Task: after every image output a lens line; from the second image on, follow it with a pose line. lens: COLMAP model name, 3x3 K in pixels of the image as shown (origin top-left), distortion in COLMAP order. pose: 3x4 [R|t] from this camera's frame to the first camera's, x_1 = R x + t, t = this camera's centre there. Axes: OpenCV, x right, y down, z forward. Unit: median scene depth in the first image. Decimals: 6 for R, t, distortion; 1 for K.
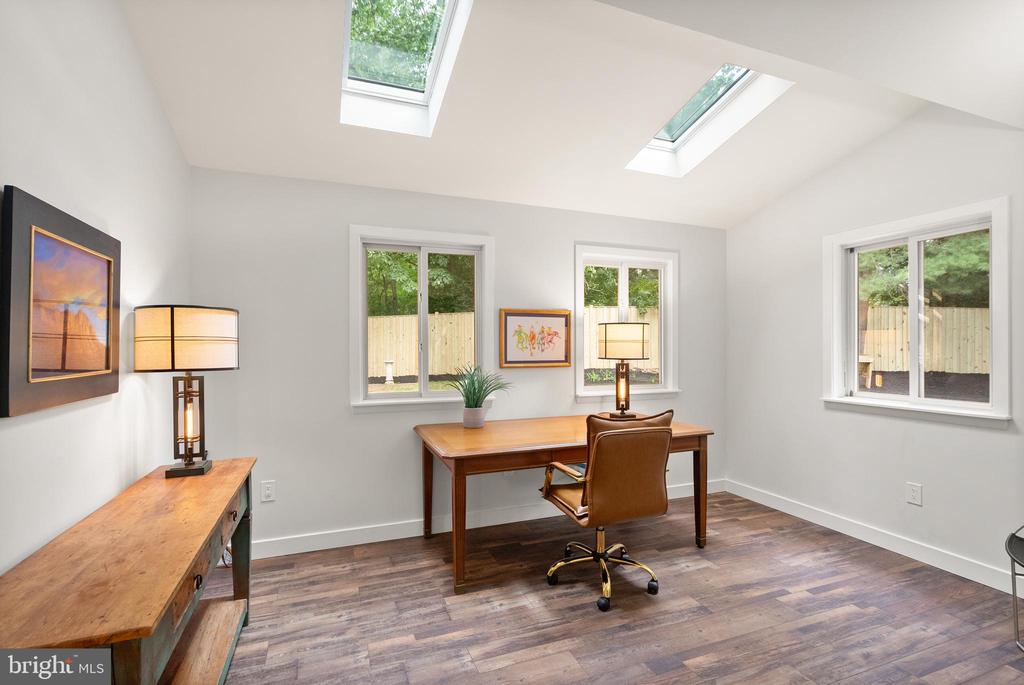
lens RADIAL K [[474.6, 0, 504.1], [0, 474.6, 350.5], [0, 0, 1]] dist [-0.004226, -0.000279]
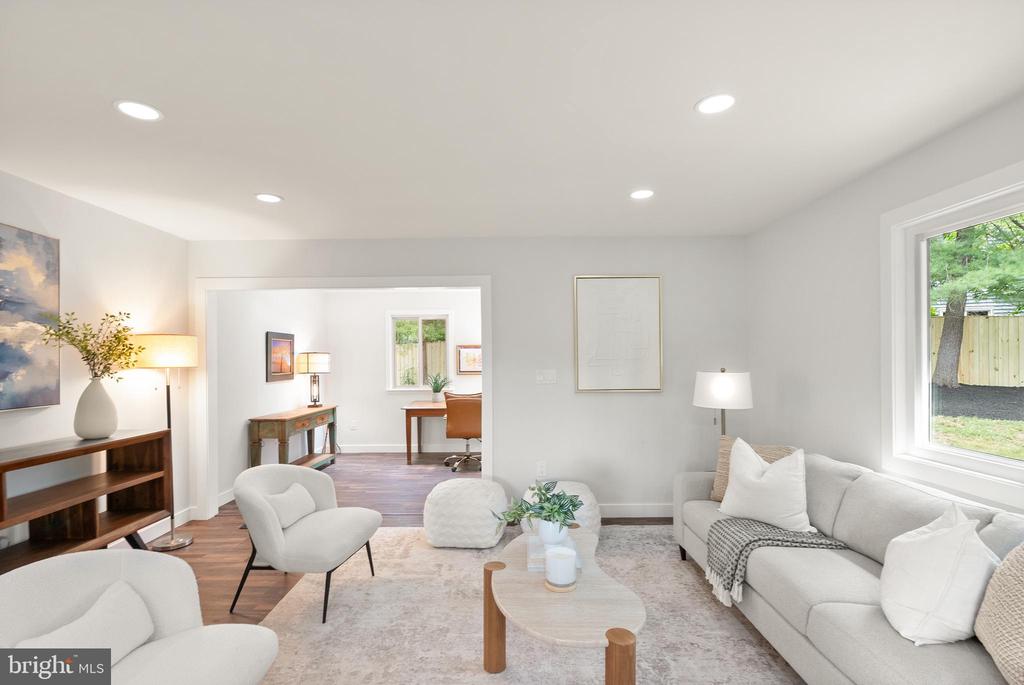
lens RADIAL K [[488.0, 0, 504.3], [0, 488.0, 360.2], [0, 0, 1]] dist [-0.001999, 0.000027]
pose [[0.928101, -0.006424, -0.372274, 1.081730], [0.004325, 0.999970, -0.006474, -0.010854], [0.372305, 0.004399, 0.928100, -0.965055]]
